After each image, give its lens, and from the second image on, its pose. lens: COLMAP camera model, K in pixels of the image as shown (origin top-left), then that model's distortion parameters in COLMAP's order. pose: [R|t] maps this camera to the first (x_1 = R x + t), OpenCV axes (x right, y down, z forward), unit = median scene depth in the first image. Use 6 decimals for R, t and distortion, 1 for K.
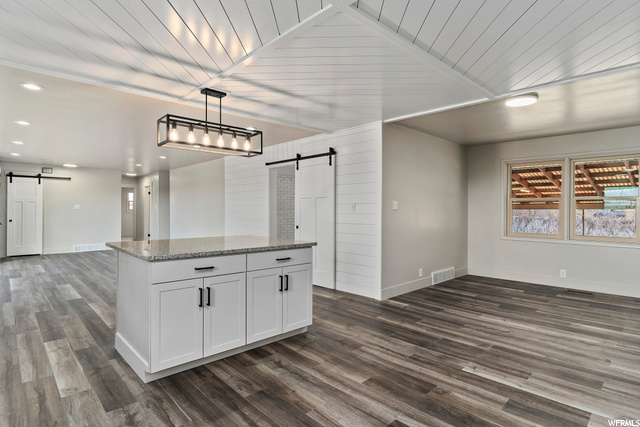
lens RADIAL K [[335.2, 0, 320.2], [0, 335.2, 207.9], [0, 0, 1]] dist [-0.011080, 0.000708]
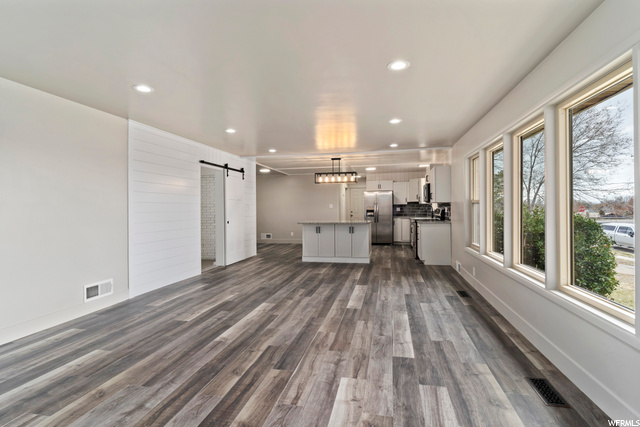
lens RADIAL K [[328.7, 0, 320.0], [0, 328.7, 210.3], [0, 0, 1]] dist [-0.003609, 0.000641]
pose [[-0.561446, -0.001476, 0.827512, -2.148328], [0.002210, 0.999992, 0.003283, 0.014943], [-0.827510, 0.003672, -0.561438, 2.363339]]
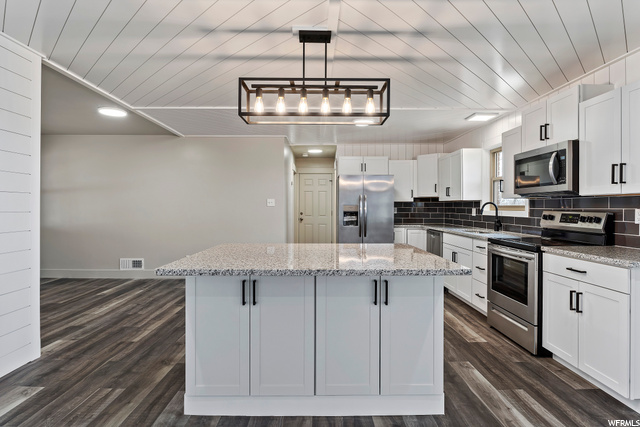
lens RADIAL K [[335.2, 0, 320.2], [0, 335.2, 207.9], [0, 0, 1]] dist [-0.011080, 0.000708]
pose [[-0.731198, -0.007255, 0.682126, -0.782217], [-0.010793, 0.999941, -0.000934, 0.008881], [-0.682080, -0.008045, -0.731234, 1.463971]]
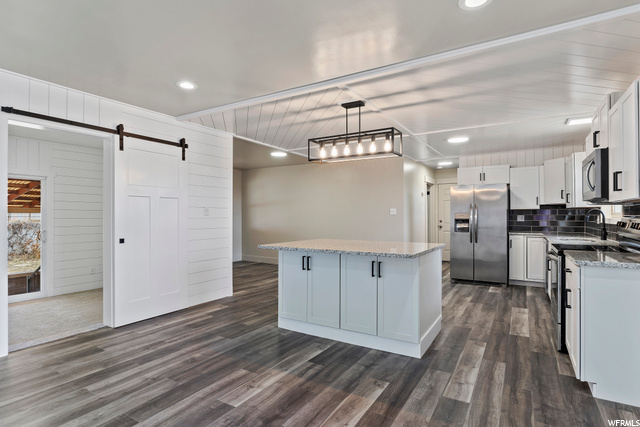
lens RADIAL K [[334.9, 0, 320.0], [0, 334.9, 213.5], [0, 0, 1]] dist [-0.019248, 0.000065]
pose [[-0.258837, 0.002569, 0.965917, -1.293257], [-0.008603, 0.999951, -0.004965, 0.009146], [-0.965883, -0.009595, -0.258803, 1.349014]]
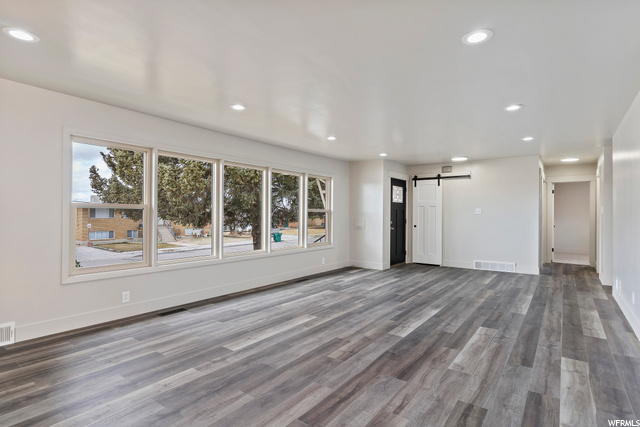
lens RADIAL K [[328.7, 0, 320.0], [0, 328.7, 210.3], [0, 0, 1]] dist [-0.003609, 0.000641]
pose [[0.160644, -0.011803, -0.986942, -0.087528], [0.000001, 0.999928, -0.011958, 0.010627], [0.987012, 0.001920, 0.160632, 1.447214]]
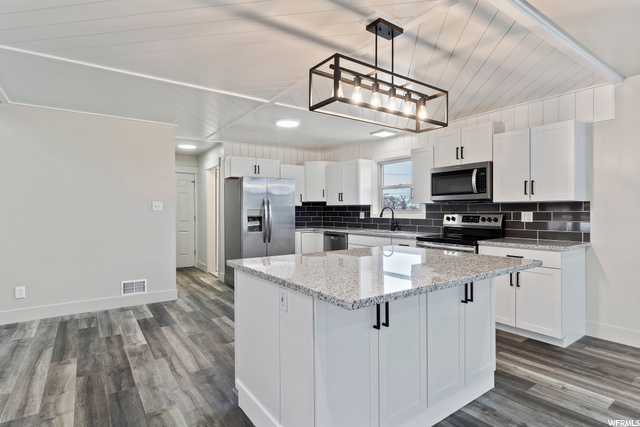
lens RADIAL K [[331.2, 0, 320.0], [0, 331.2, 213.5], [0, 0, 1]] dist [-0.003417, 0.000262]
pose [[-0.989364, -0.002409, 0.145442, -0.283577], [-0.002487, 0.999997, -0.000353, 0.010642], [-0.145441, -0.000711, -0.989367, 1.614379]]
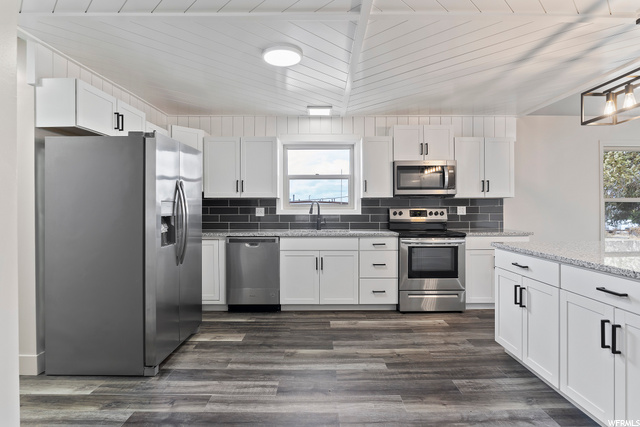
lens RADIAL K [[336.0, 0, 322.0], [0, 336.0, 208.4], [0, 0, 1]] dist [-0.015770, 0.000303]
pose [[-0.687695, -0.000962, -0.725999, 0.543991], [0.007438, 0.999937, -0.008370, 0.017977], [0.725961, -0.011156, -0.687645, 0.943154]]
